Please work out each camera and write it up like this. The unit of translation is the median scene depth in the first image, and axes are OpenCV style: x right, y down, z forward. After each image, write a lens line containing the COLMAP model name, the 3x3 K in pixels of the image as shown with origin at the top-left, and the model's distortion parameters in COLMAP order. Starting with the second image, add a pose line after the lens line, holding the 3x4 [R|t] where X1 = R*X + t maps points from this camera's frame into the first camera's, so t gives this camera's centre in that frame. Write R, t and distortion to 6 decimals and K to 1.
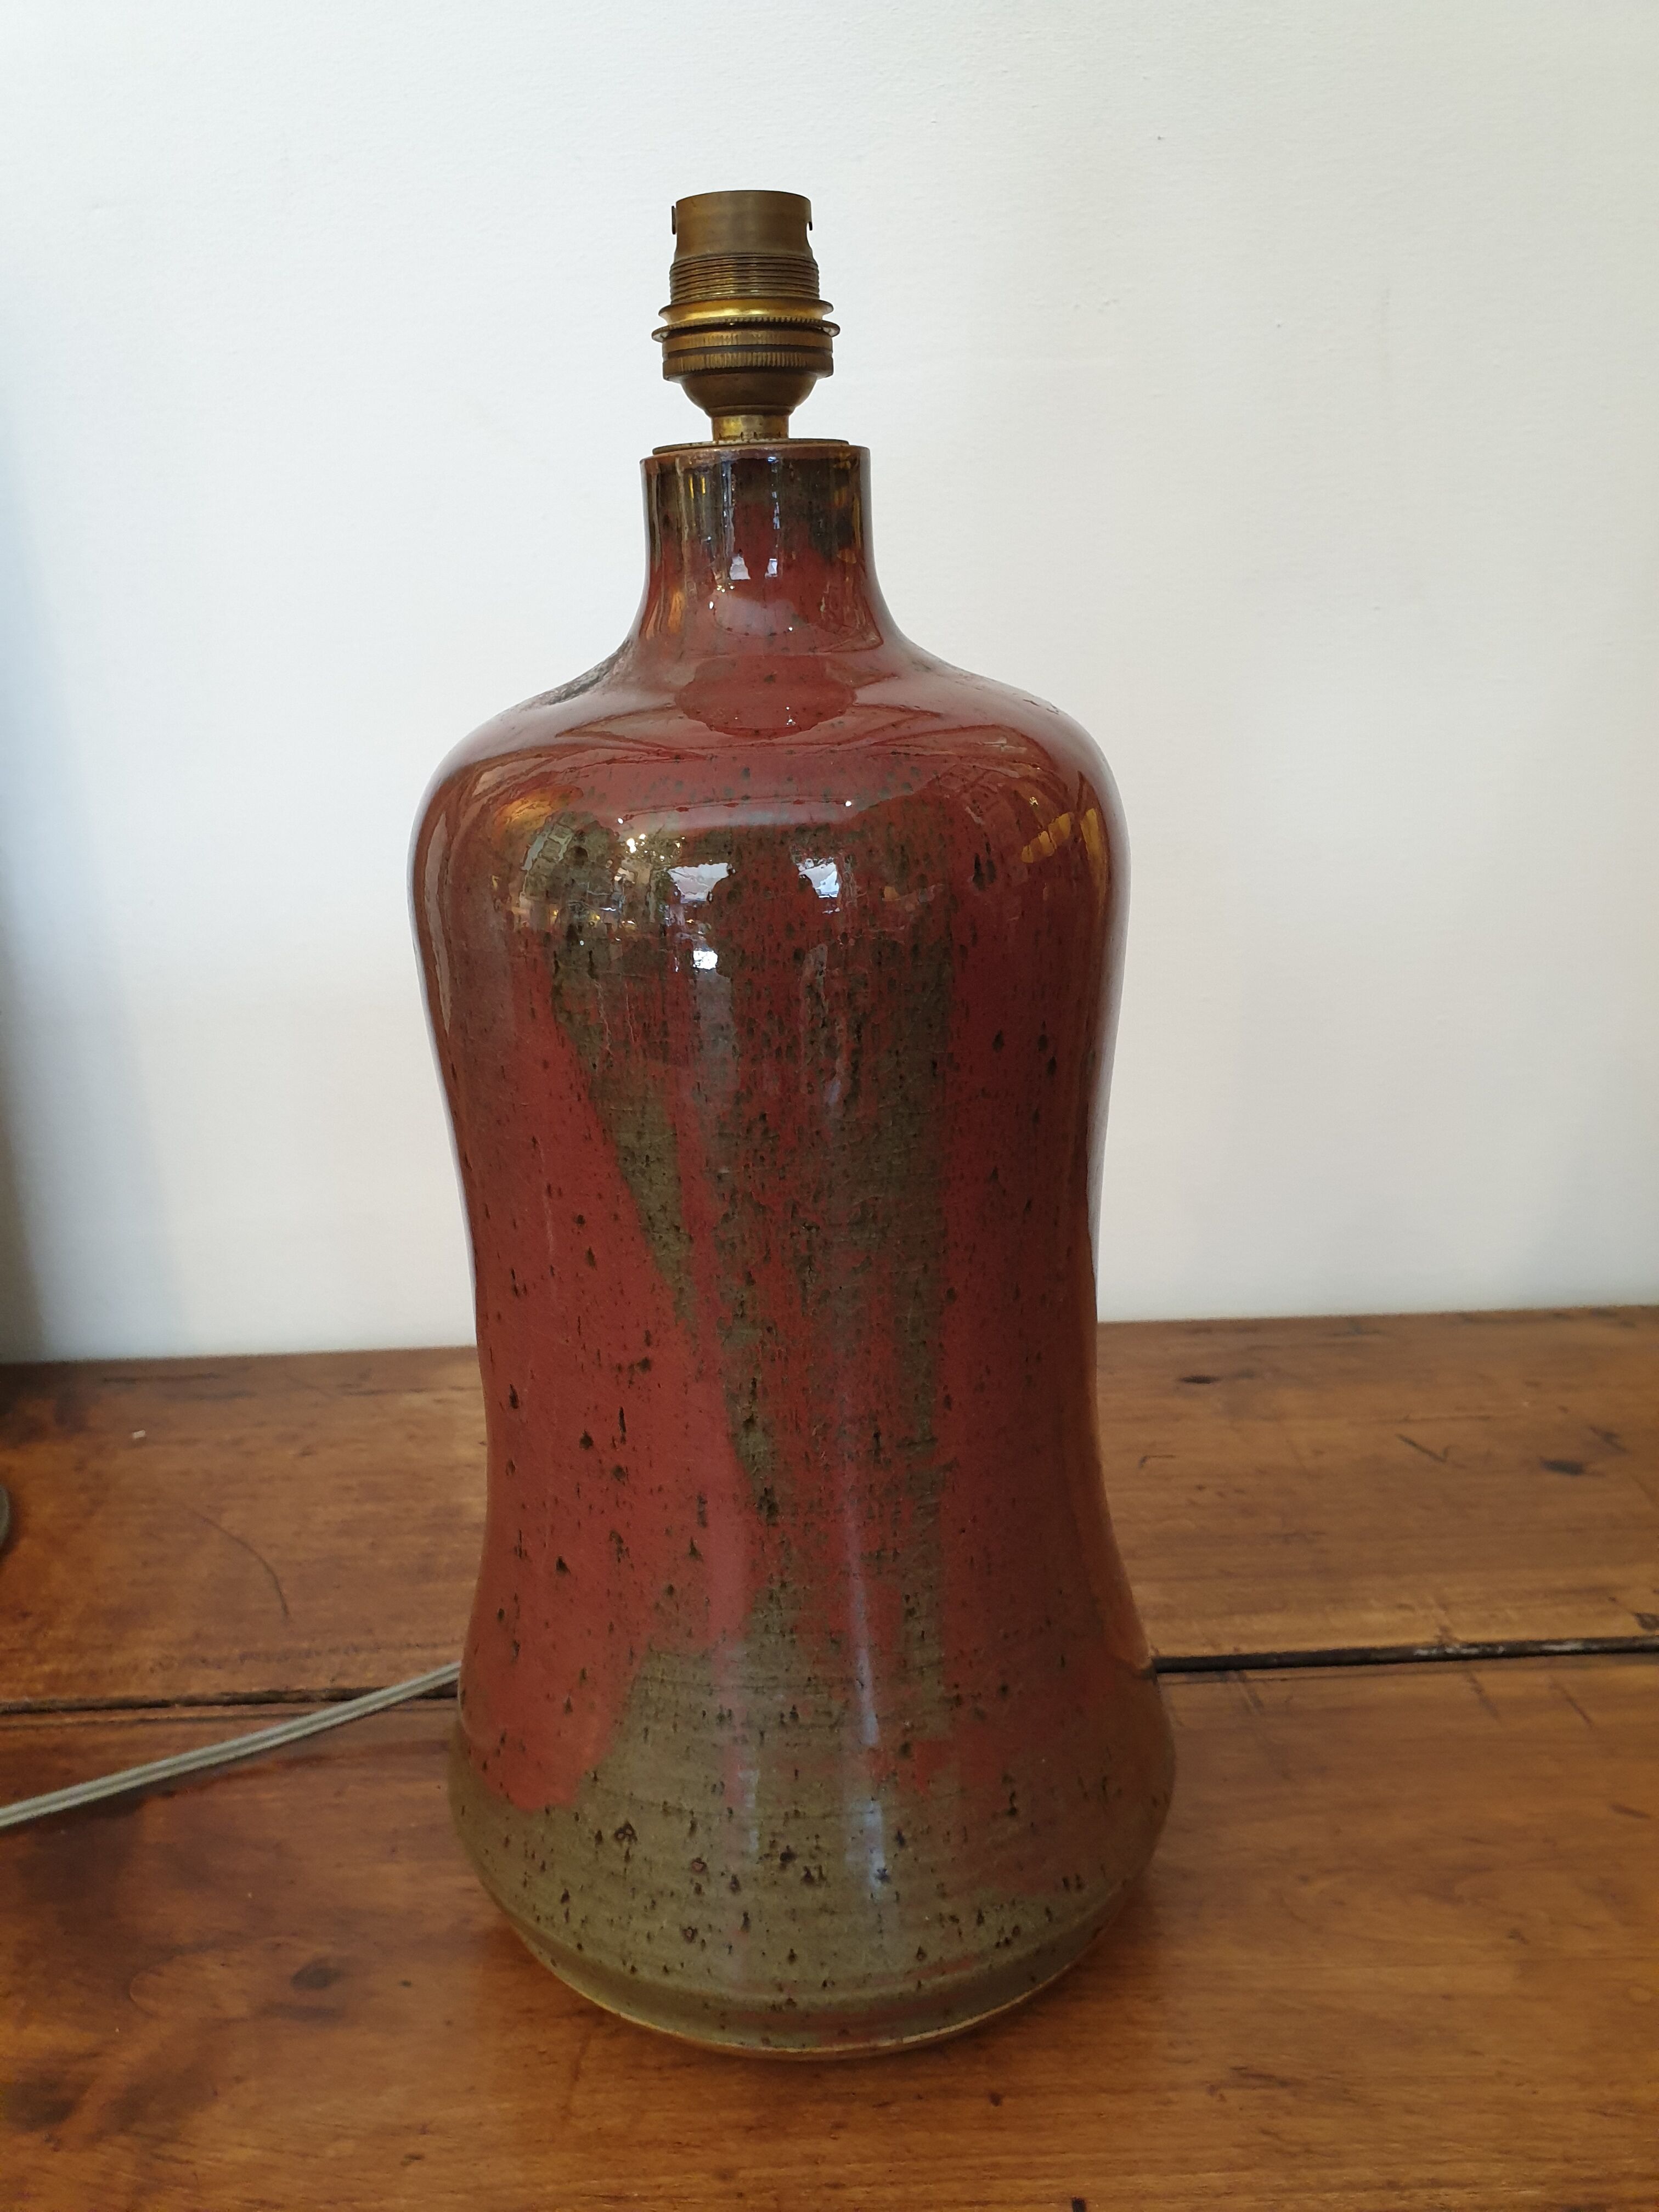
lens RADIAL K [[1758.7, 0, 829.5], [0, 1758.7, 1106.0], [0, 0, 1]] dist [-0.002903, 0.000900]
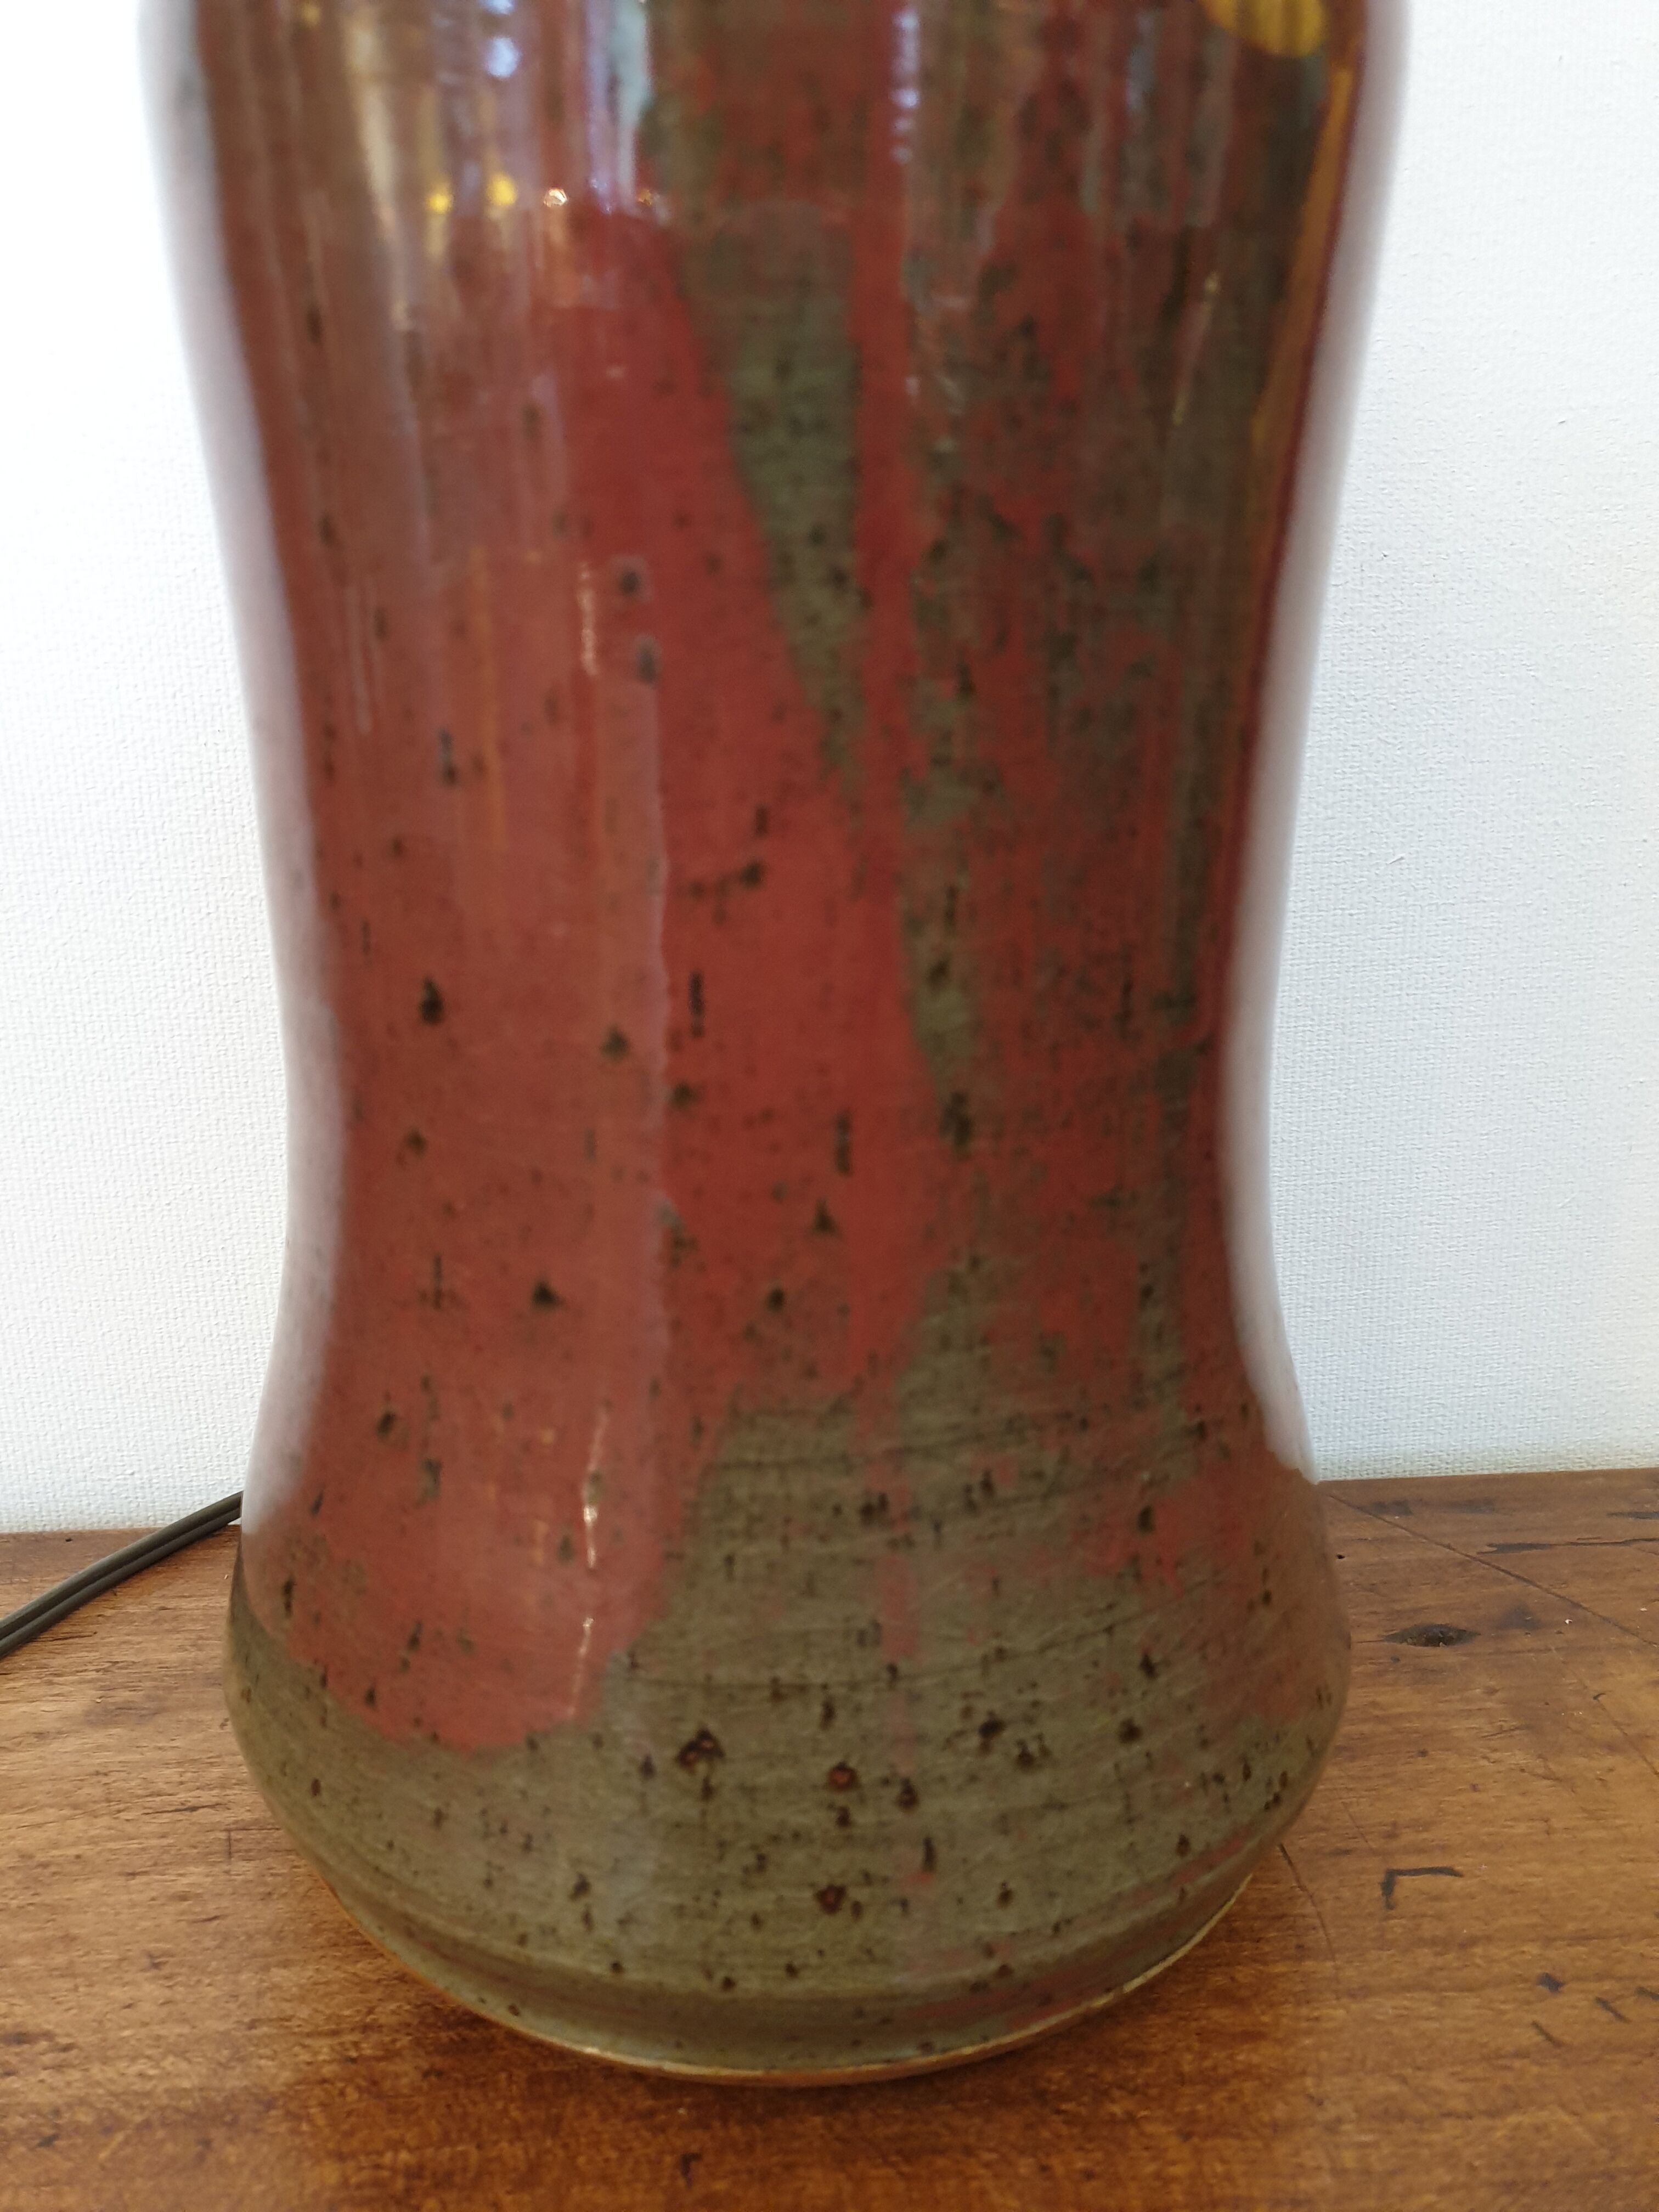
lens RADIAL K [[1694.2, 0, 829.5], [0, 1694.2, 1106.0], [0, 0, 1]] dist [0.221817, -0.509894]
pose [[0.936431, -0.073357, 0.343096, -0.257229], [0.061984, 0.997106, 0.044013, 0.188501], [-0.345332, -0.019949, 0.938269, 0.475151]]
